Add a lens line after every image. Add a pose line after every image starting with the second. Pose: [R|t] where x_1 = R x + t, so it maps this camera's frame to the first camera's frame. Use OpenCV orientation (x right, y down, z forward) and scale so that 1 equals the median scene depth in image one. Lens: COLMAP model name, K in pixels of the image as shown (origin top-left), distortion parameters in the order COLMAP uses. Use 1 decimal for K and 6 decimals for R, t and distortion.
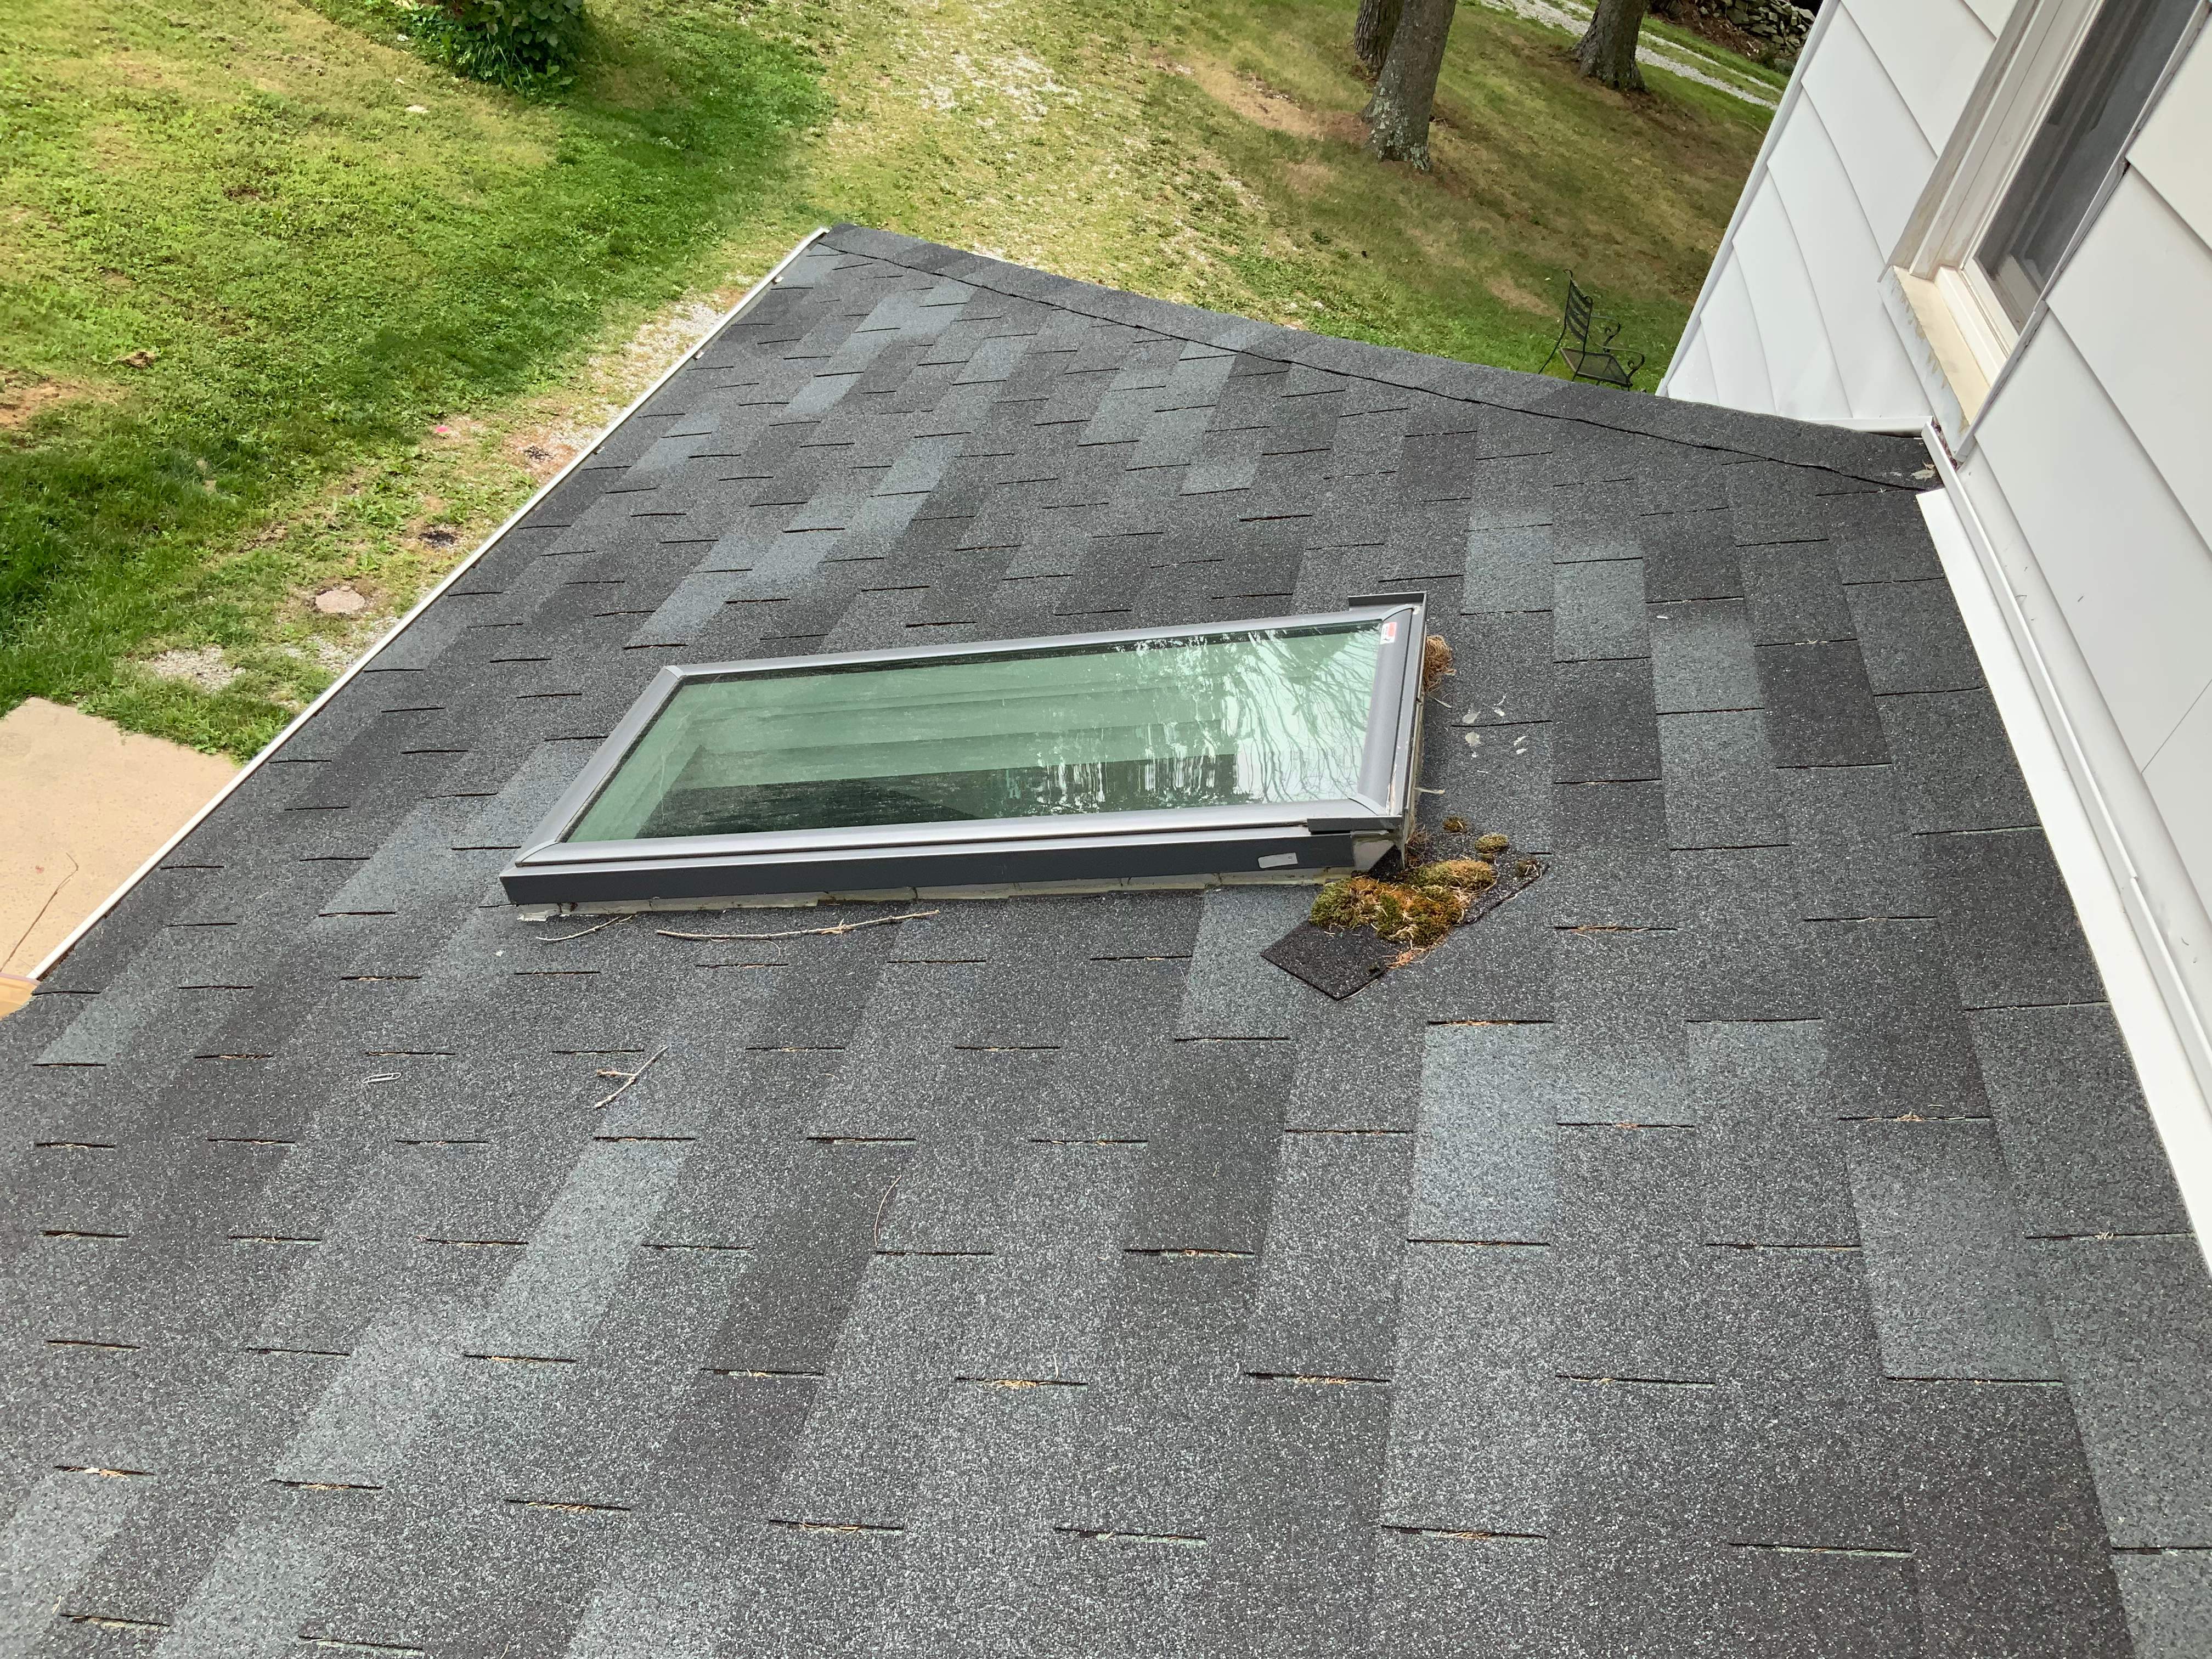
lens RADIAL K [[1765.3, 0, 1117.5], [0, 1765.3, 855.0], [0, 0, 1]] dist [0.093883, -0.197062]
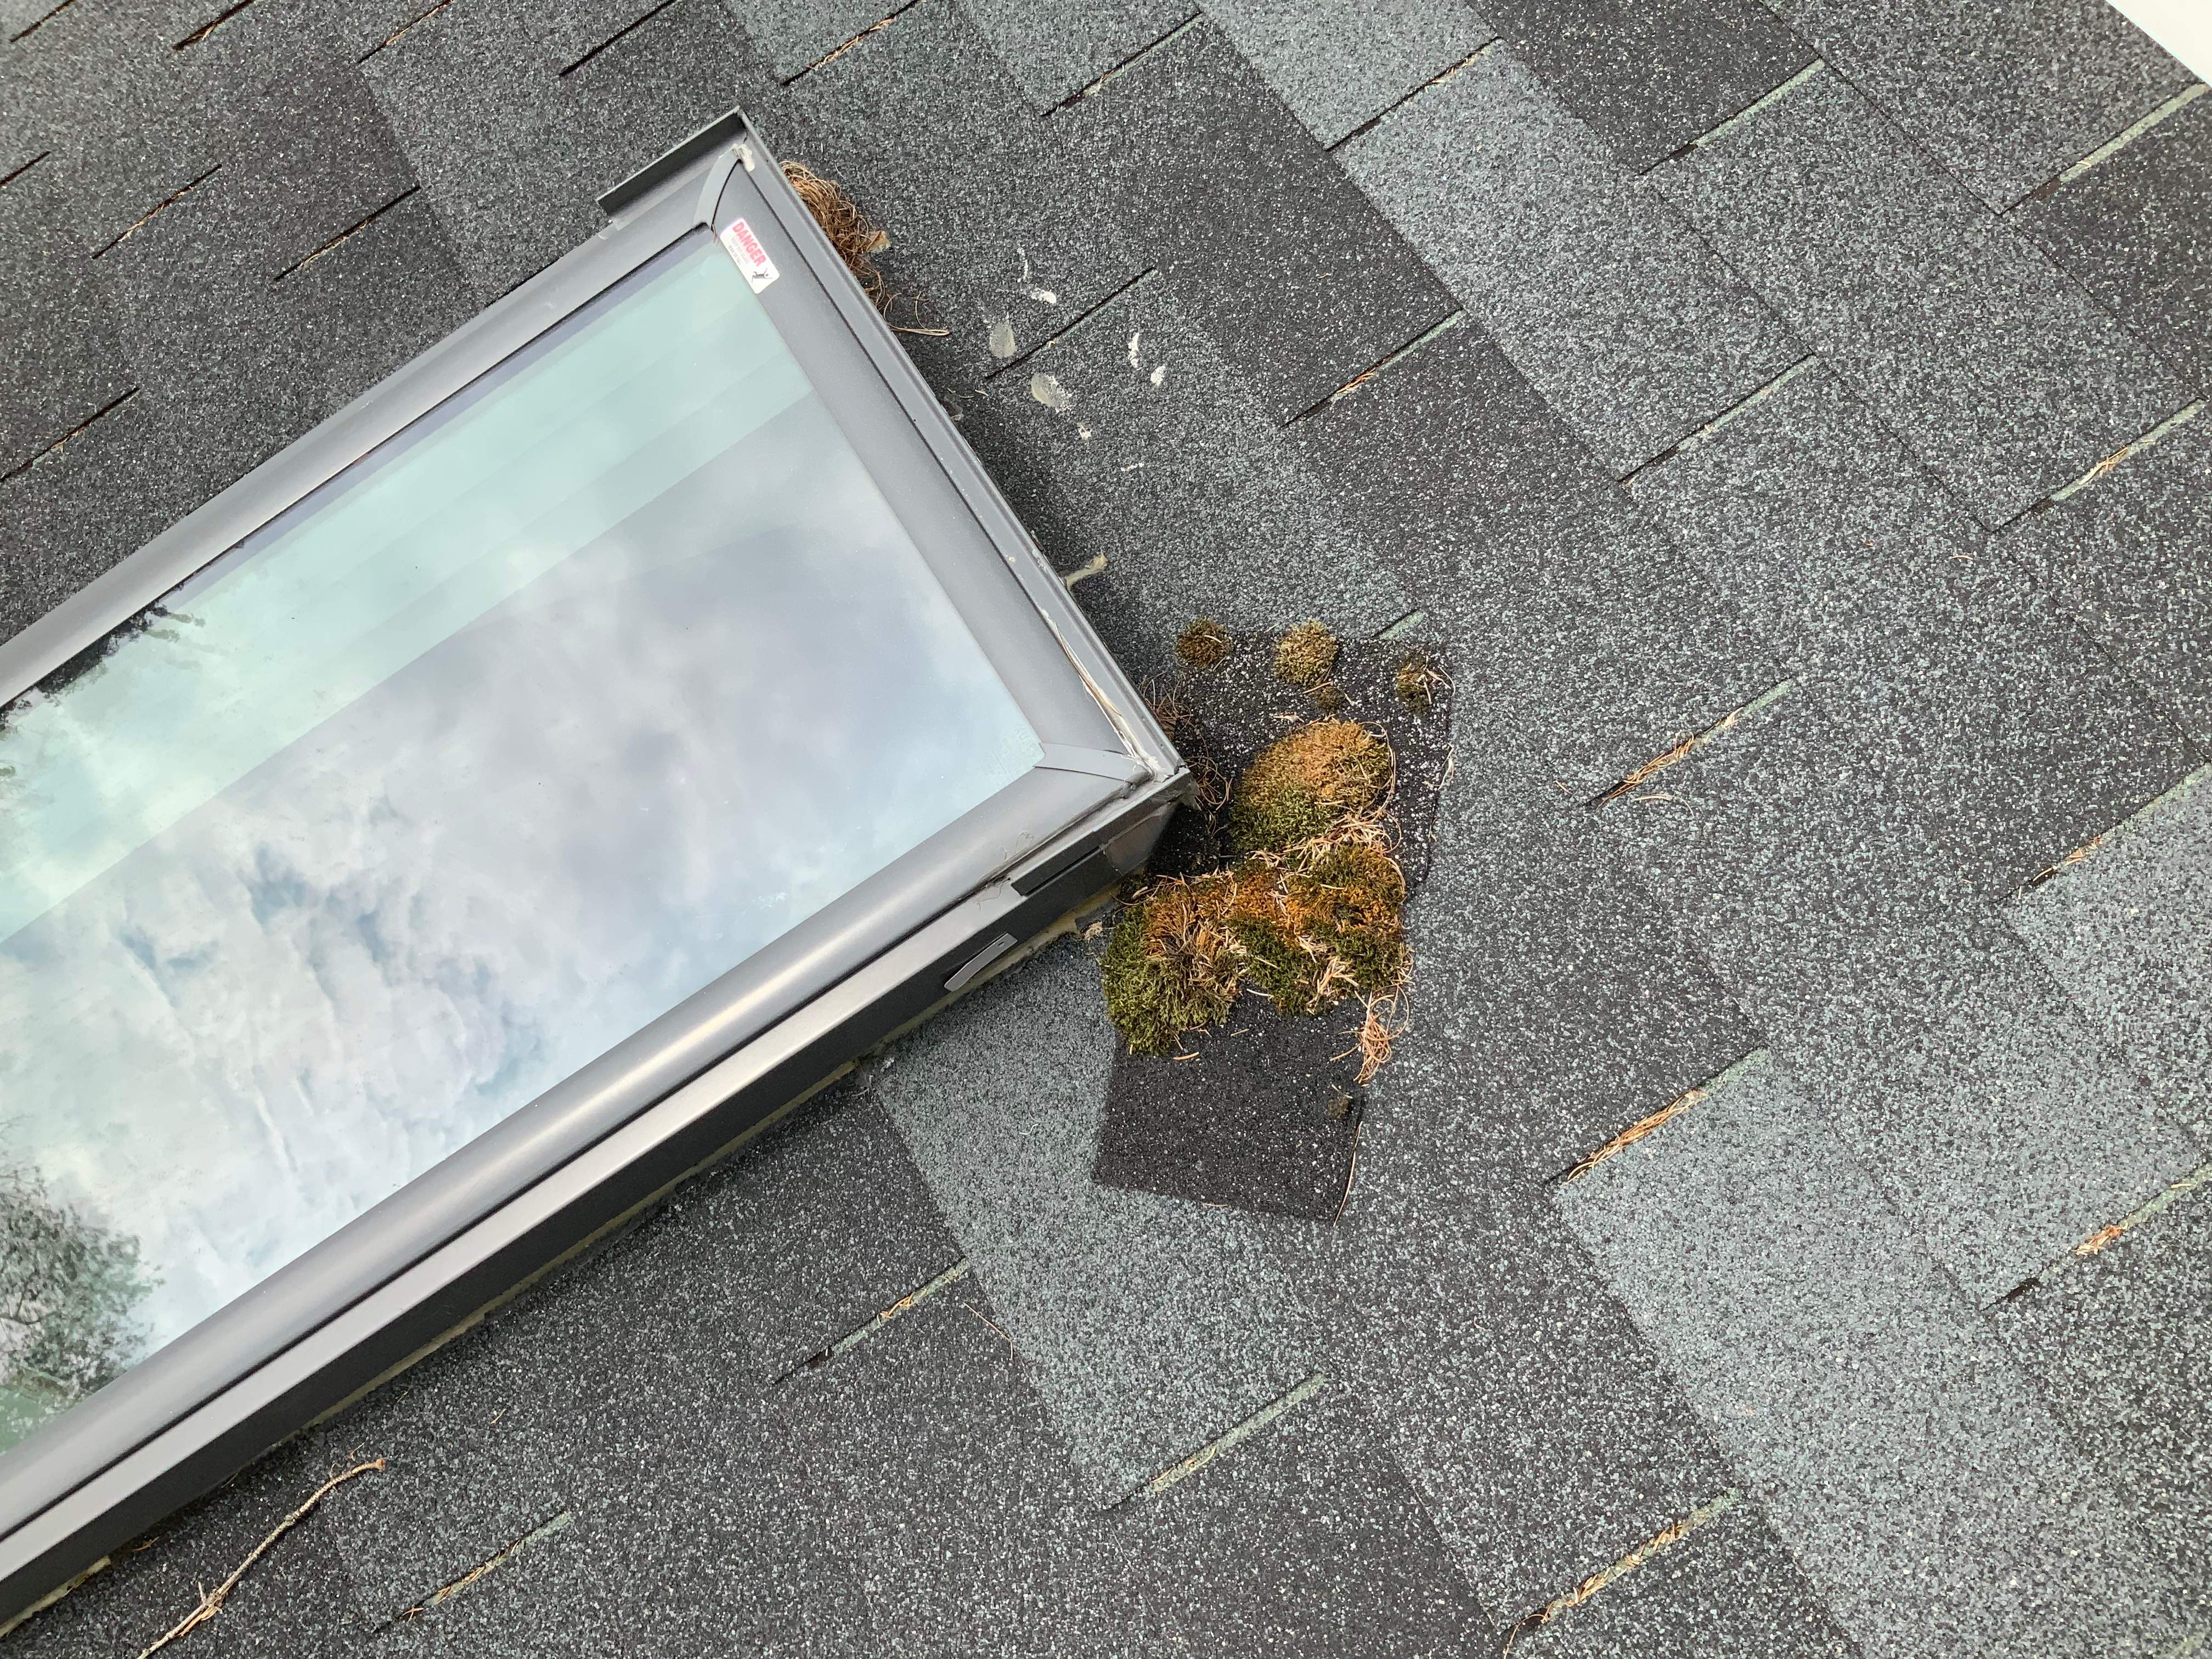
lens RADIAL K [[1765.3, 0, 1117.5], [0, 1765.3, 855.0], [0, 0, 1]] dist [0.093883, -0.197062]
pose [[0.756909, -0.617818, 0.213049, 0.027136], [0.451218, 0.729878, 0.513498, -0.169404], [-0.472748, -0.292540, 0.831222, 0.440555]]
